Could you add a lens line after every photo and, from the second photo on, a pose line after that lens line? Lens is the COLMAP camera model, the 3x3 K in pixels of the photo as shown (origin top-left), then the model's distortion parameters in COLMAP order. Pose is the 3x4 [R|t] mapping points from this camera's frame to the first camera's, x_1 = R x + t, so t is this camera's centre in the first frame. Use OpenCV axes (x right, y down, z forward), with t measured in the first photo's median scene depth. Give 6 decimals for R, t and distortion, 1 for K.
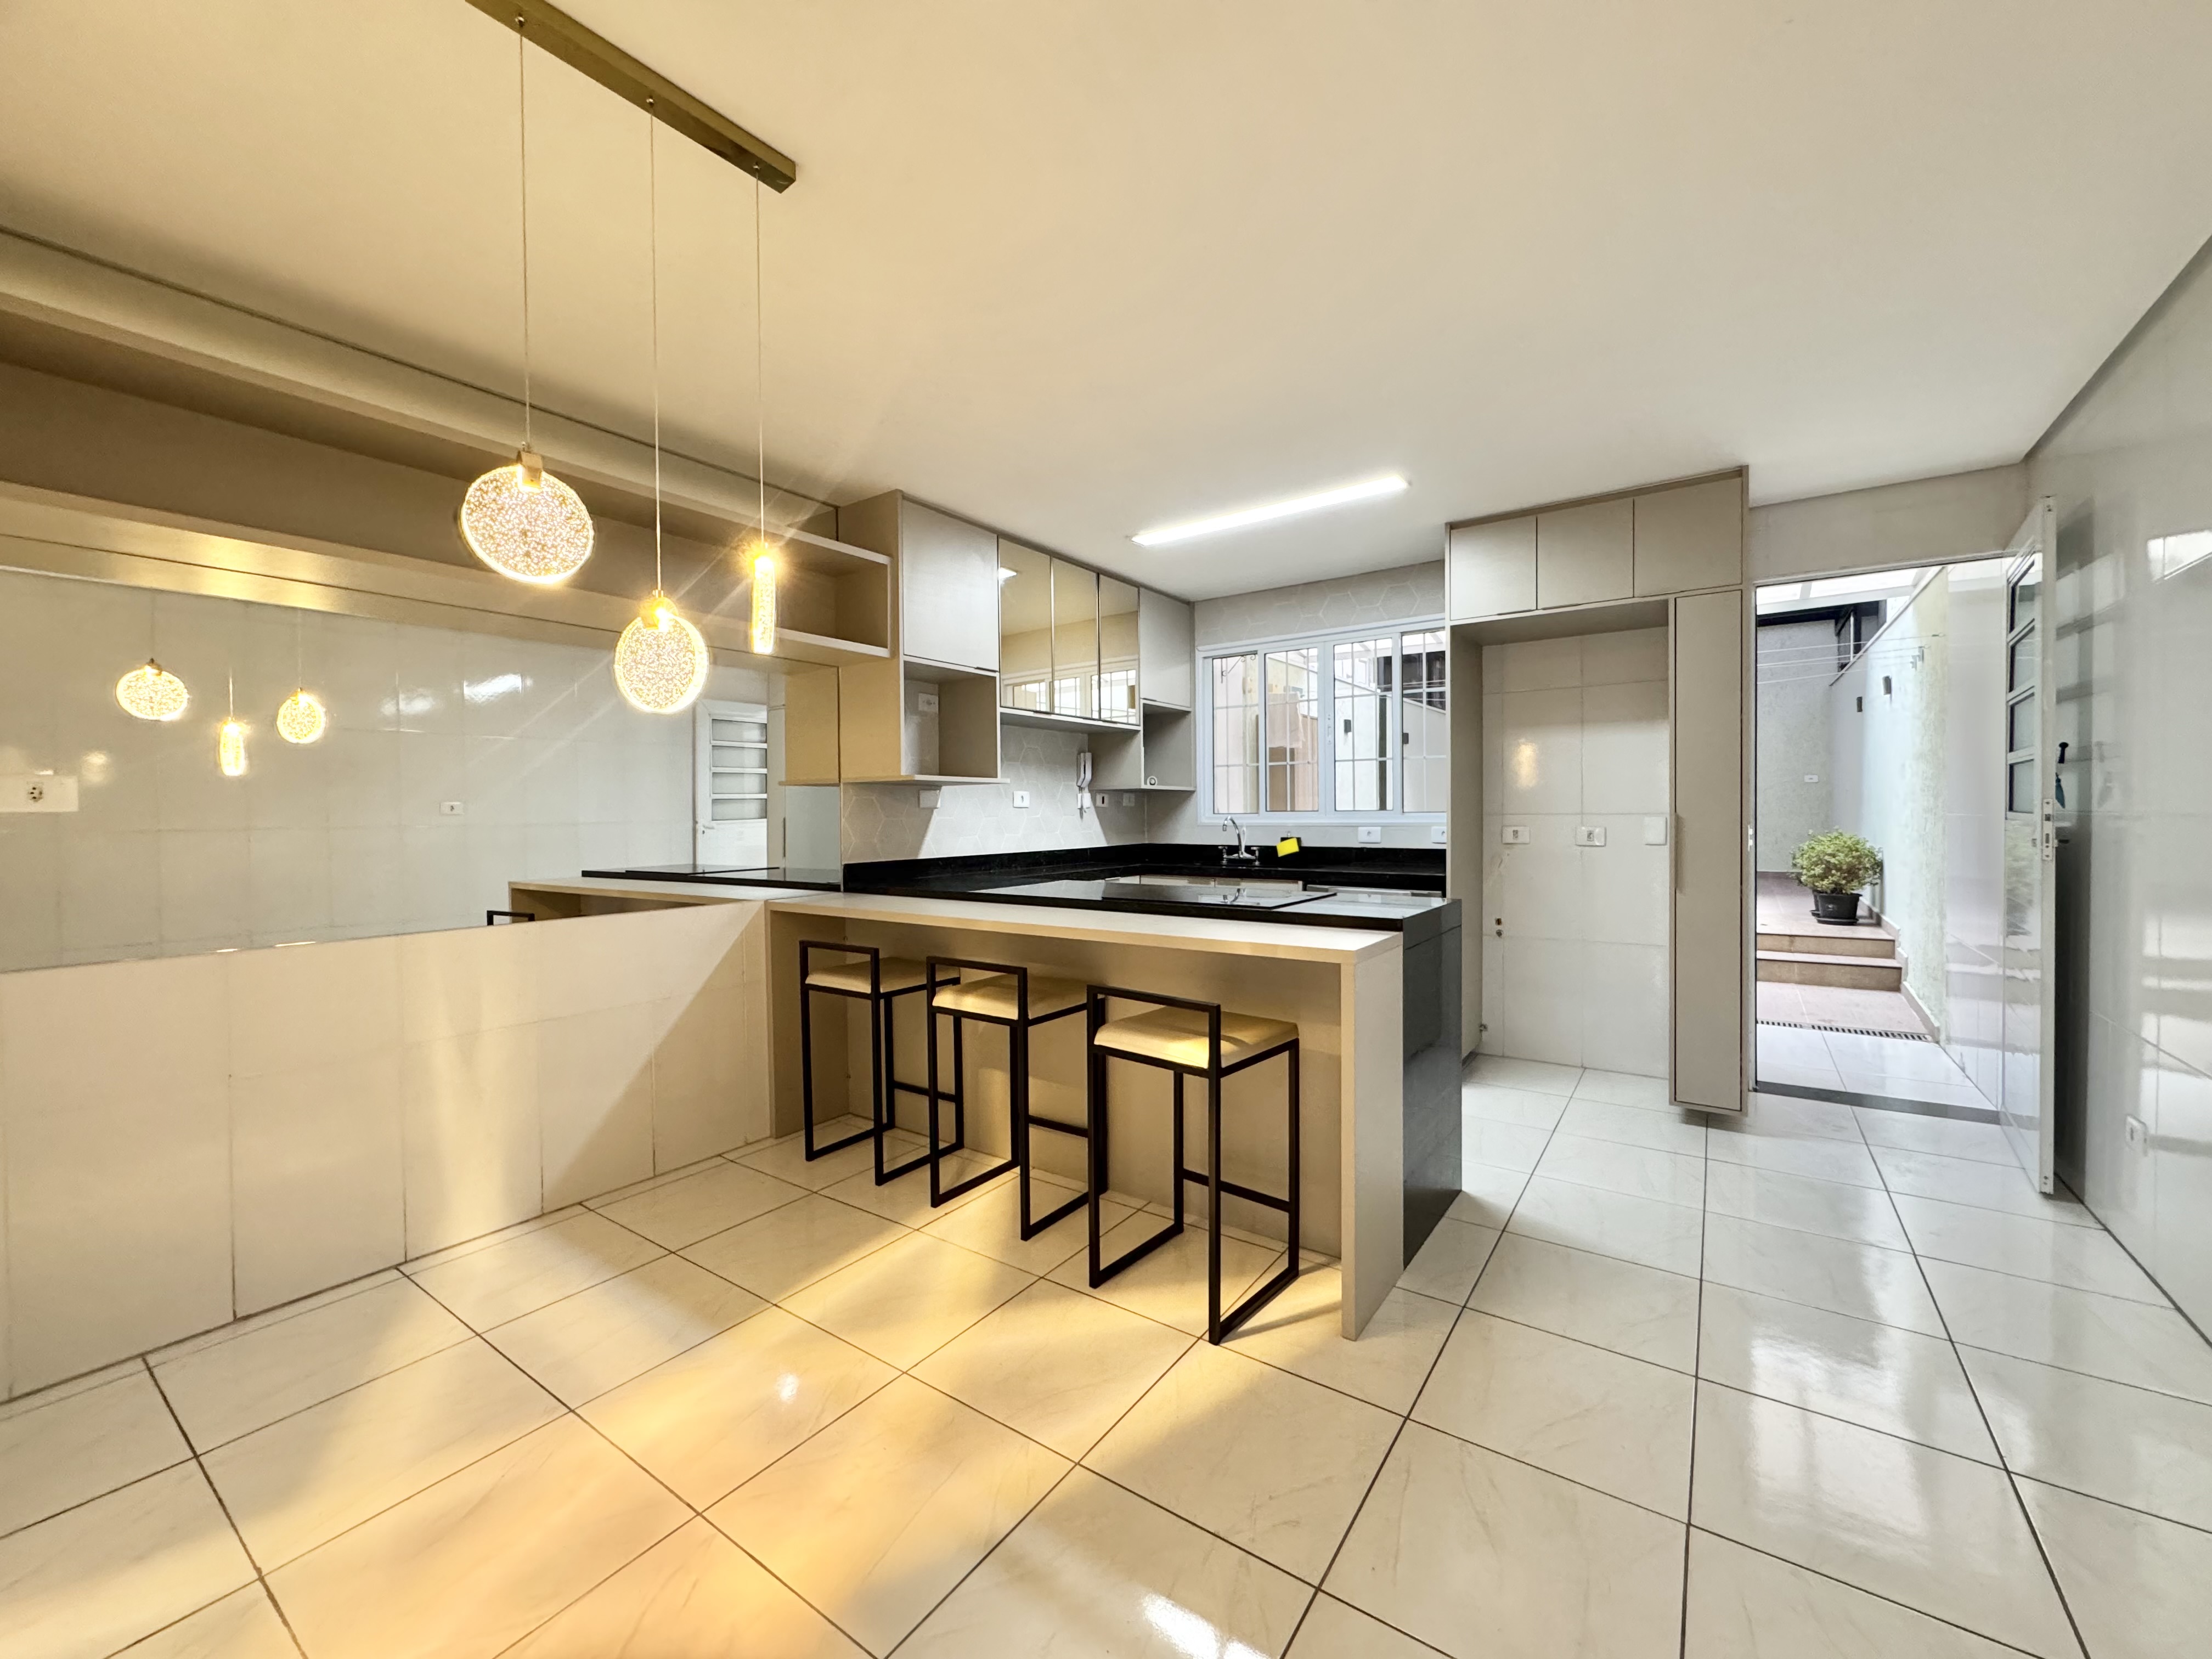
lens RADIAL K [[883.8, 0, 1107.4], [0, 883.8, 826.4], [0, 0, 1]] dist [-0.003183, 0.000834]
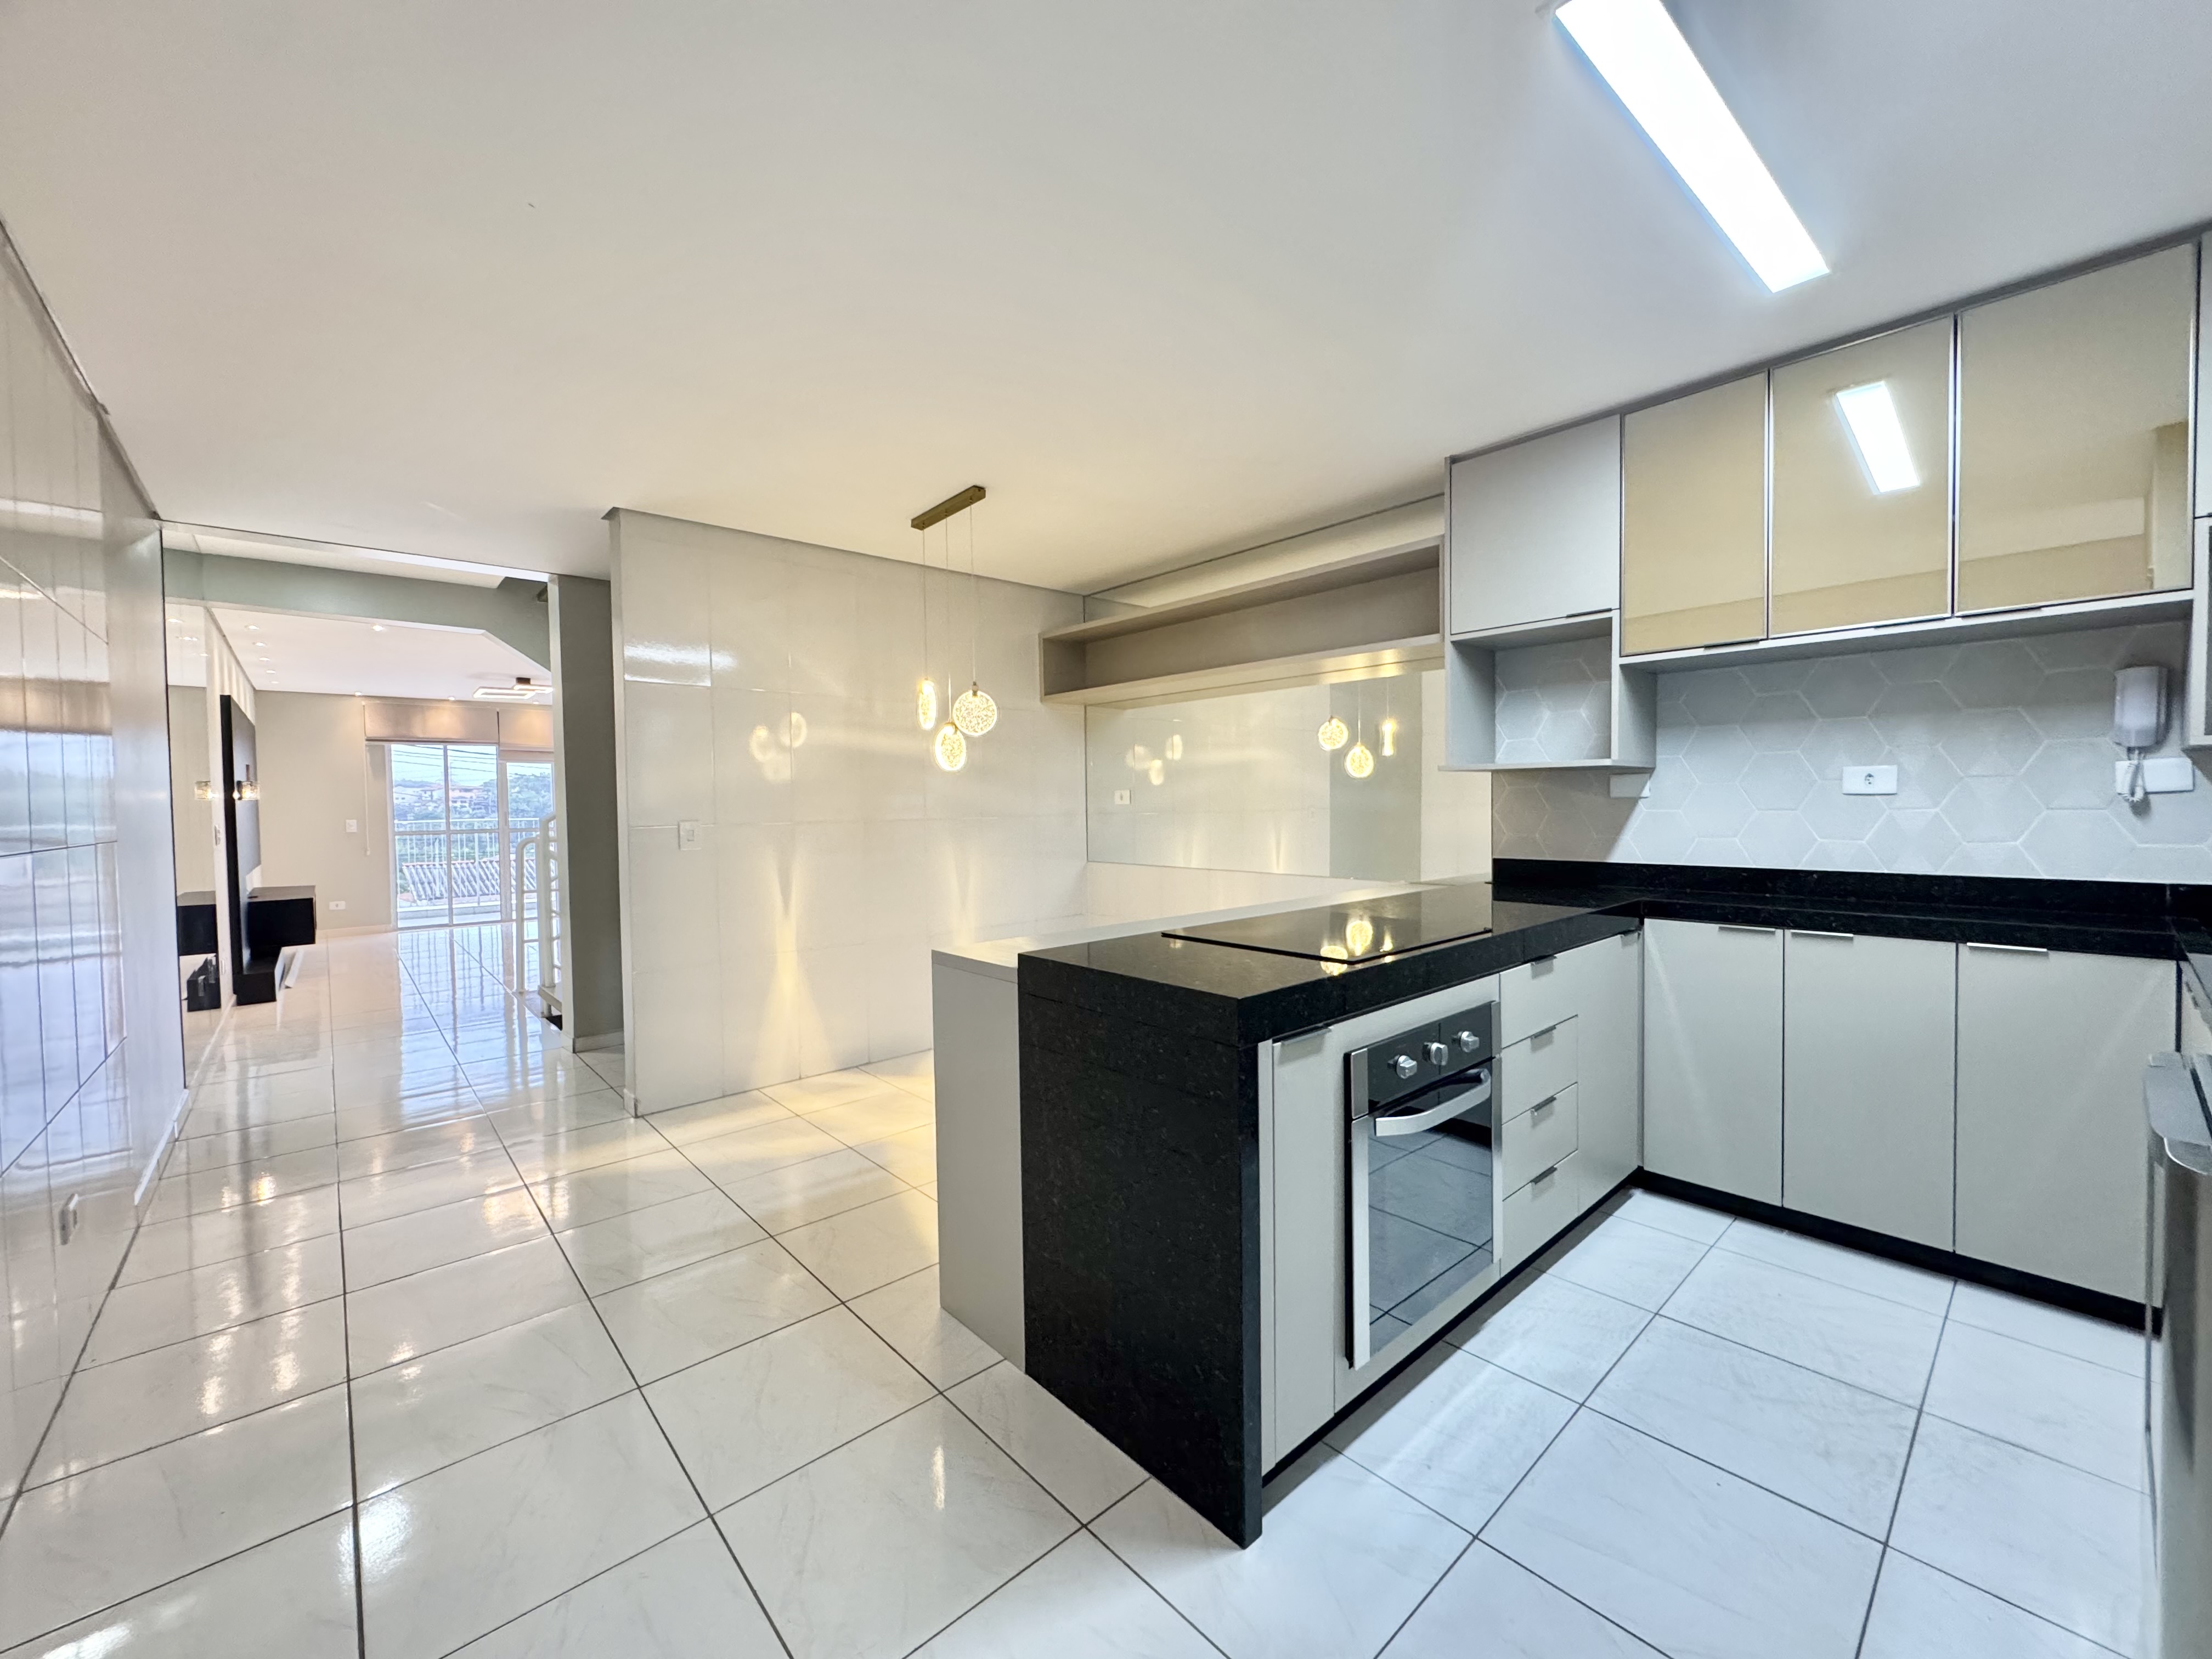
lens RADIAL K [[883.8, 0, 1100.8], [0, 883.8, 822.6], [0, 0, 1]] dist [-0.003183, 0.000834]
pose [[-0.229665, 0.038766, -0.972497, 0.649740], [0.003138, 0.999231, 0.039091, -0.030459], [0.973265, 0.005926, -0.229610, 0.733131]]
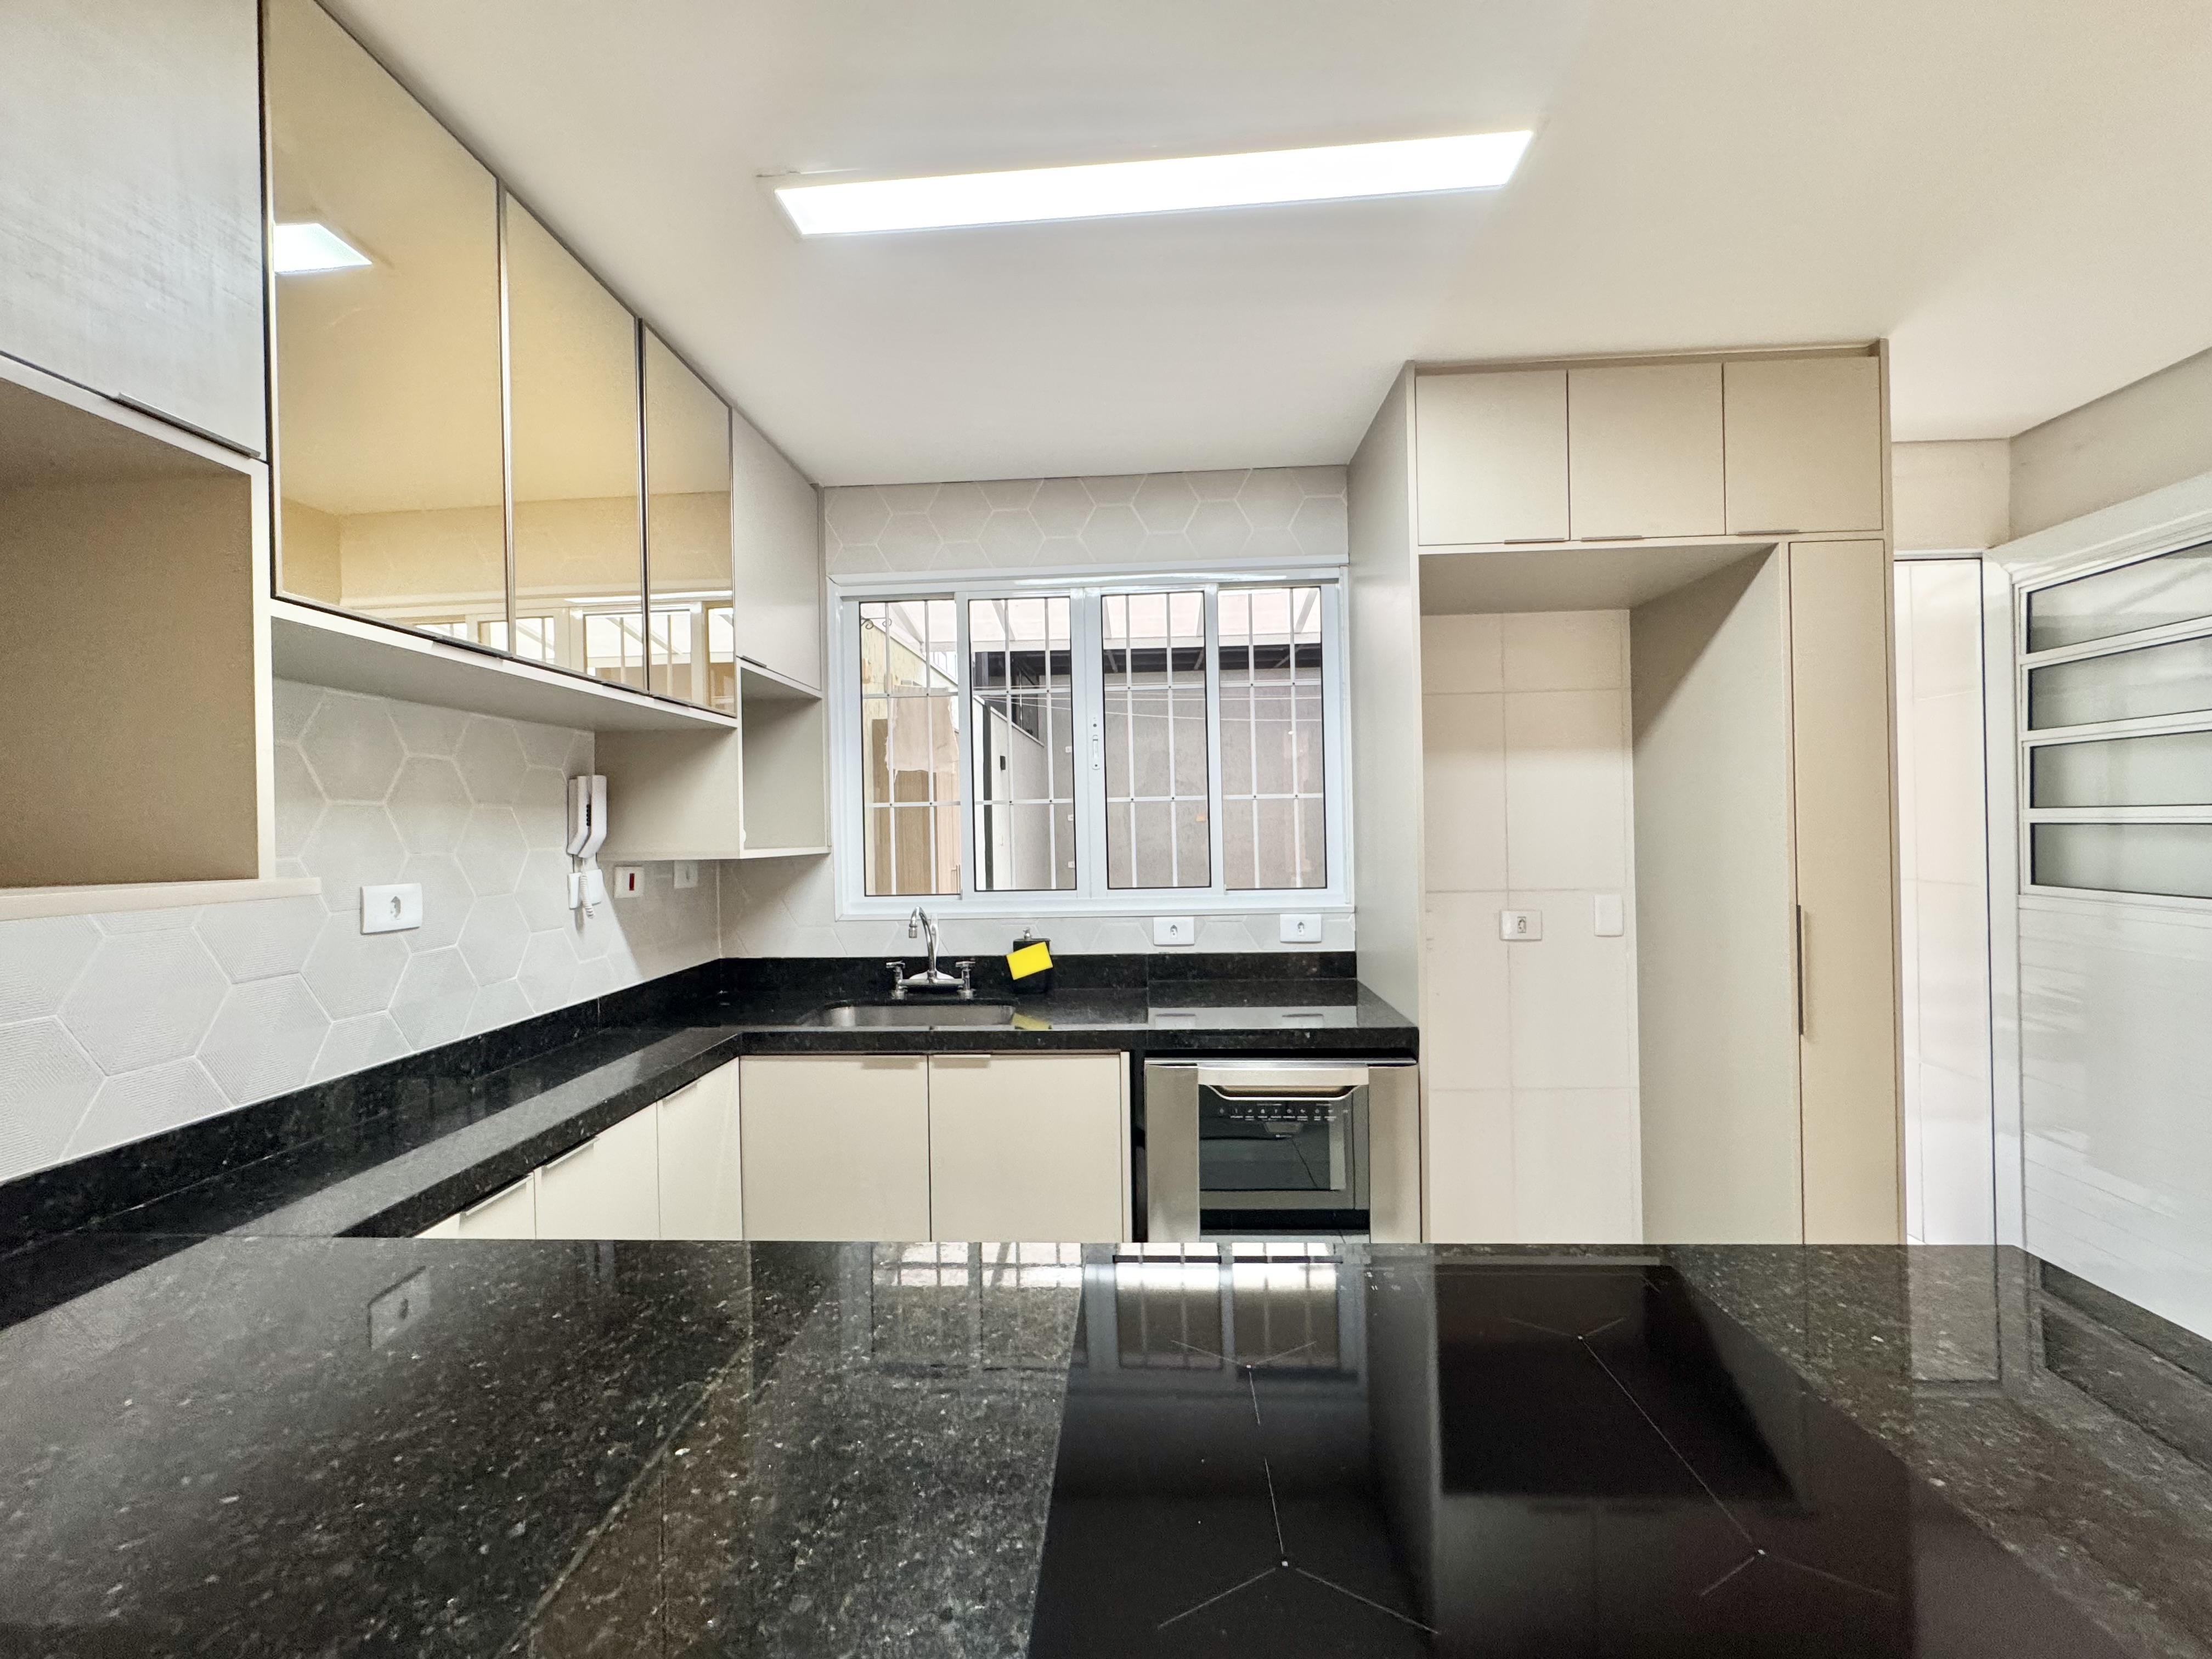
lens RADIAL K [[883.8, 0, 1106.8], [0, 883.8, 824.4], [0, 0, 1]] dist [-0.003183, 0.000834]
pose [[0.844695, -0.006557, 0.535208, -0.052140], [0.020811, 0.999571, -0.020599, -0.056728], [-0.534843, 0.028538, 0.844469, 0.633683]]
